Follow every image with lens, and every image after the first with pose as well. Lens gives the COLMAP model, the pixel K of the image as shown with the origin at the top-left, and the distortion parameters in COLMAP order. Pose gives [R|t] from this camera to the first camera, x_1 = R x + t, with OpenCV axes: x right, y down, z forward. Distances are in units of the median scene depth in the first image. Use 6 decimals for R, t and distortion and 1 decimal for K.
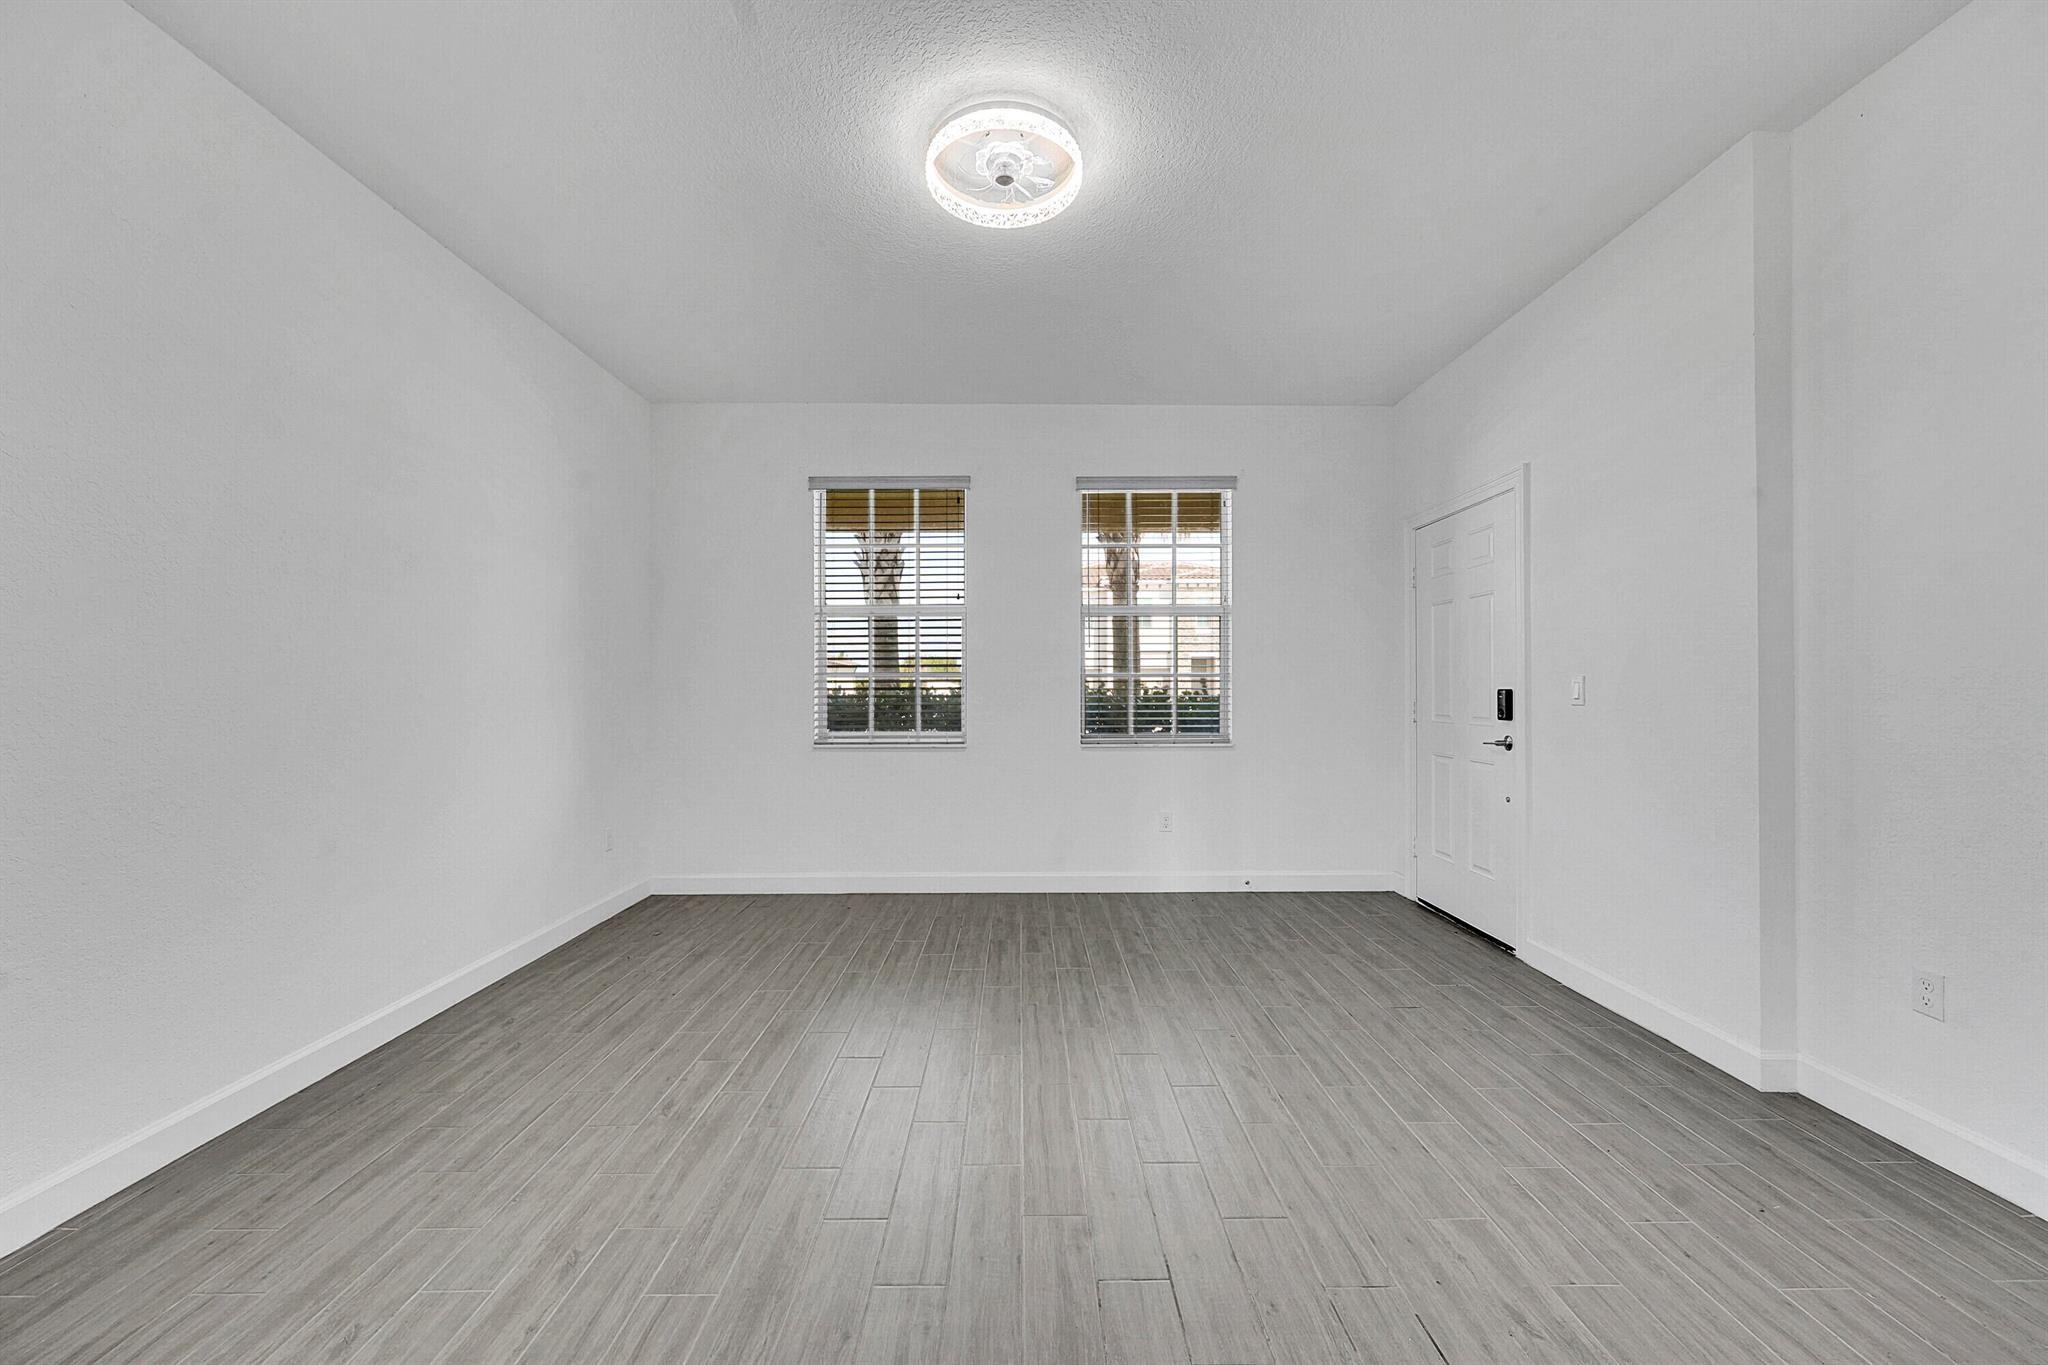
lens RADIAL K [[814.1, 0, 1019.5], [0, 814.1, 675.8], [0, 0, 1]] dist [-0.002356, 0.000154]
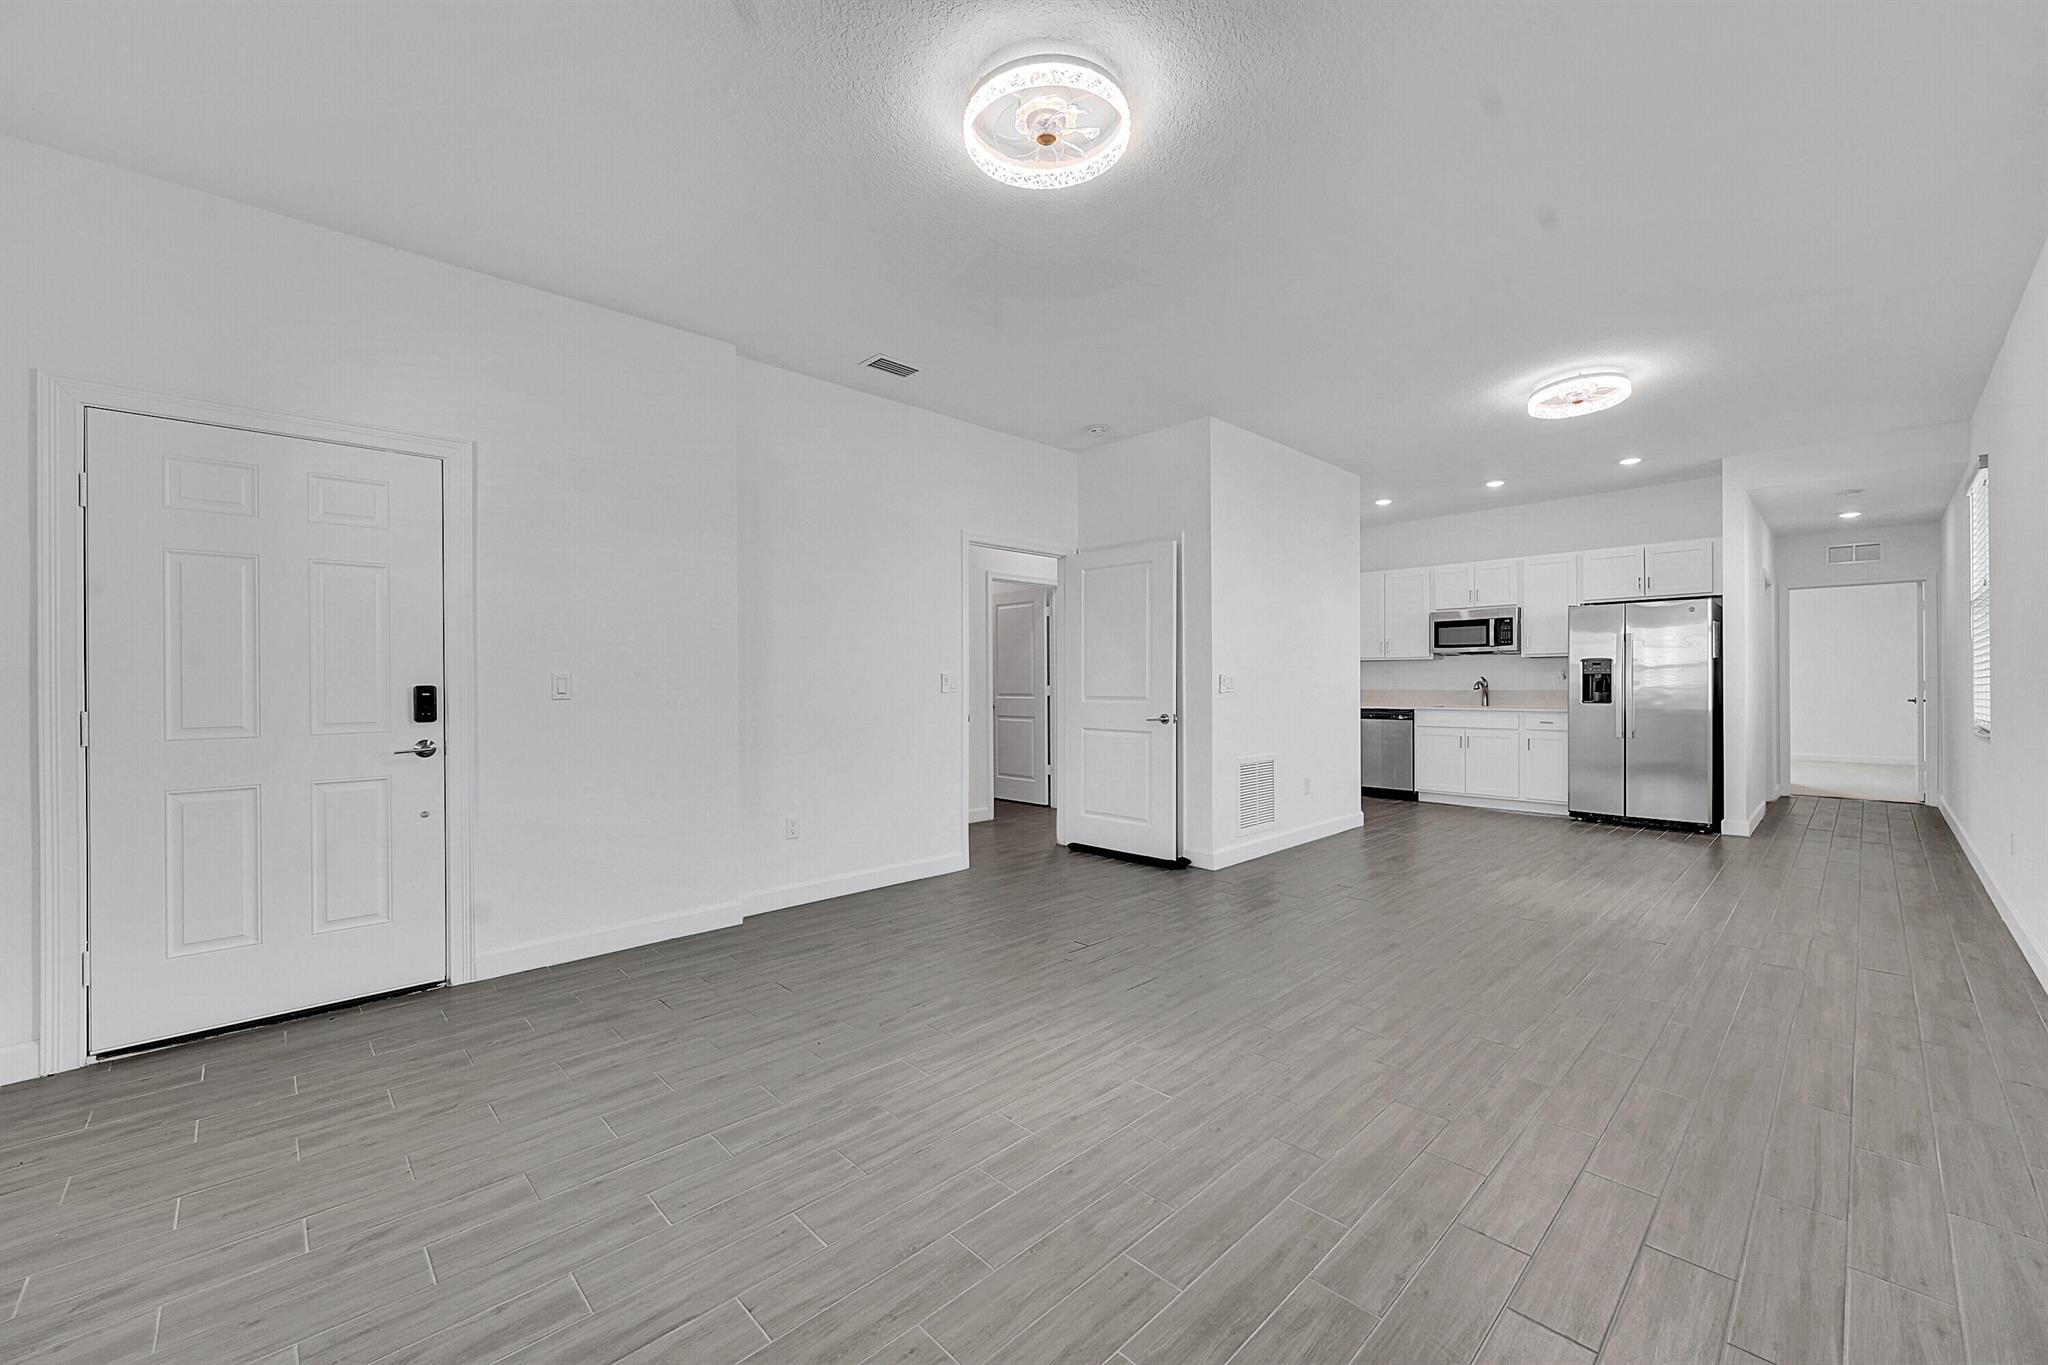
lens RADIAL K [[814.1, 0, 1035.5], [0, 814.1, 680.2], [0, 0, 1]] dist [-0.002356, 0.000154]
pose [[-0.711076, 0.009664, 0.703049, -0.484778], [-0.006489, 0.999773, -0.020307, 0.024998], [-0.703085, -0.019002, -0.710851, 1.217916]]
